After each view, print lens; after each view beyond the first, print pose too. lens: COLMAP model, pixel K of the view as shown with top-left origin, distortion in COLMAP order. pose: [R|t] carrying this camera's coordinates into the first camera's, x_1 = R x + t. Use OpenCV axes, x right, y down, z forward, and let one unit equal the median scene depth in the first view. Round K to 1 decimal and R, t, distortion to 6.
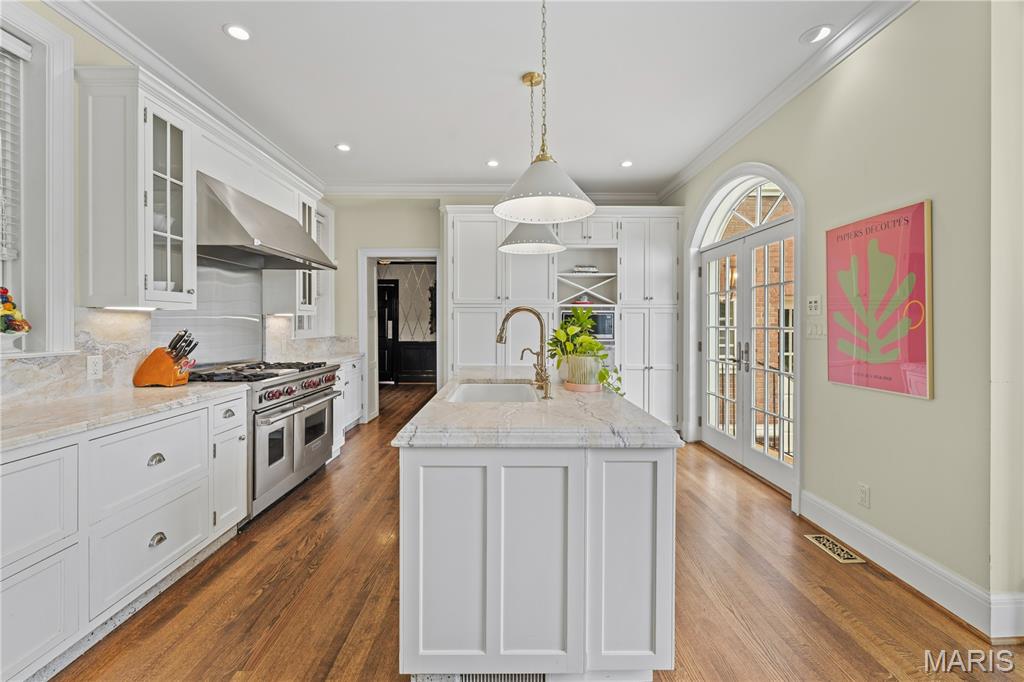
lens RADIAL K [[419.8, 0, 511.2], [0, 419.8, 326.5], [0, 0, 1]] dist [0.001068, 0.000093]
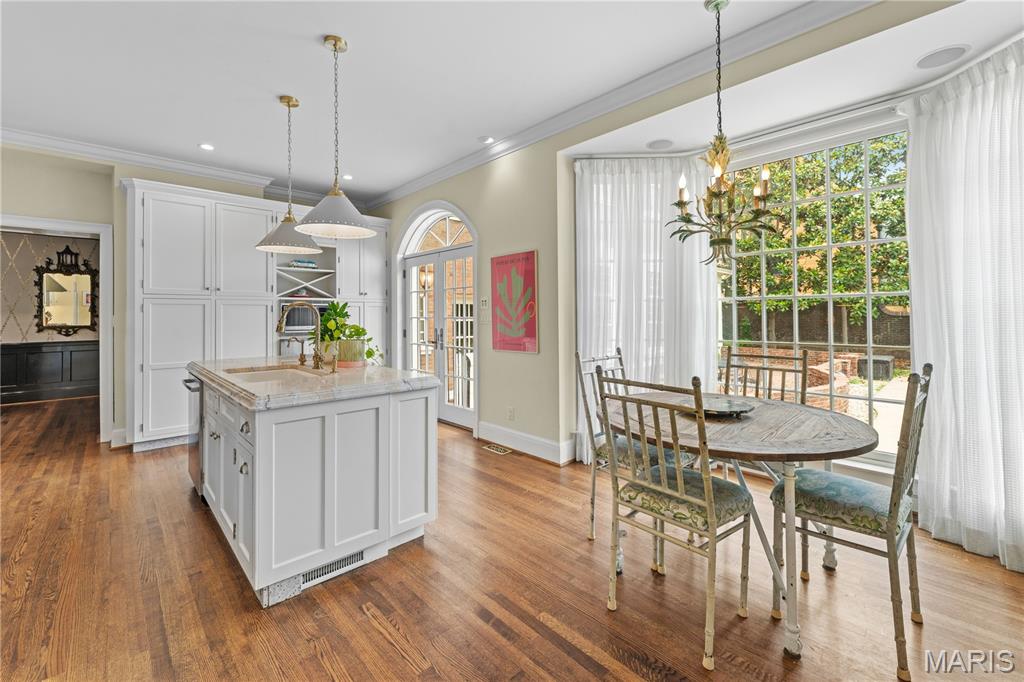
lens RADIAL K [[428.2, 0, 511.8], [0, 428.2, 312.2], [0, 0, 1]] dist [0.000225, 0.000049]
pose [[0.735412, -0.001870, 0.677618, -0.219608], [0.012164, 0.999871, -0.010443, 0.001940], [-0.677511, 0.015922, 0.735340, -0.190735]]
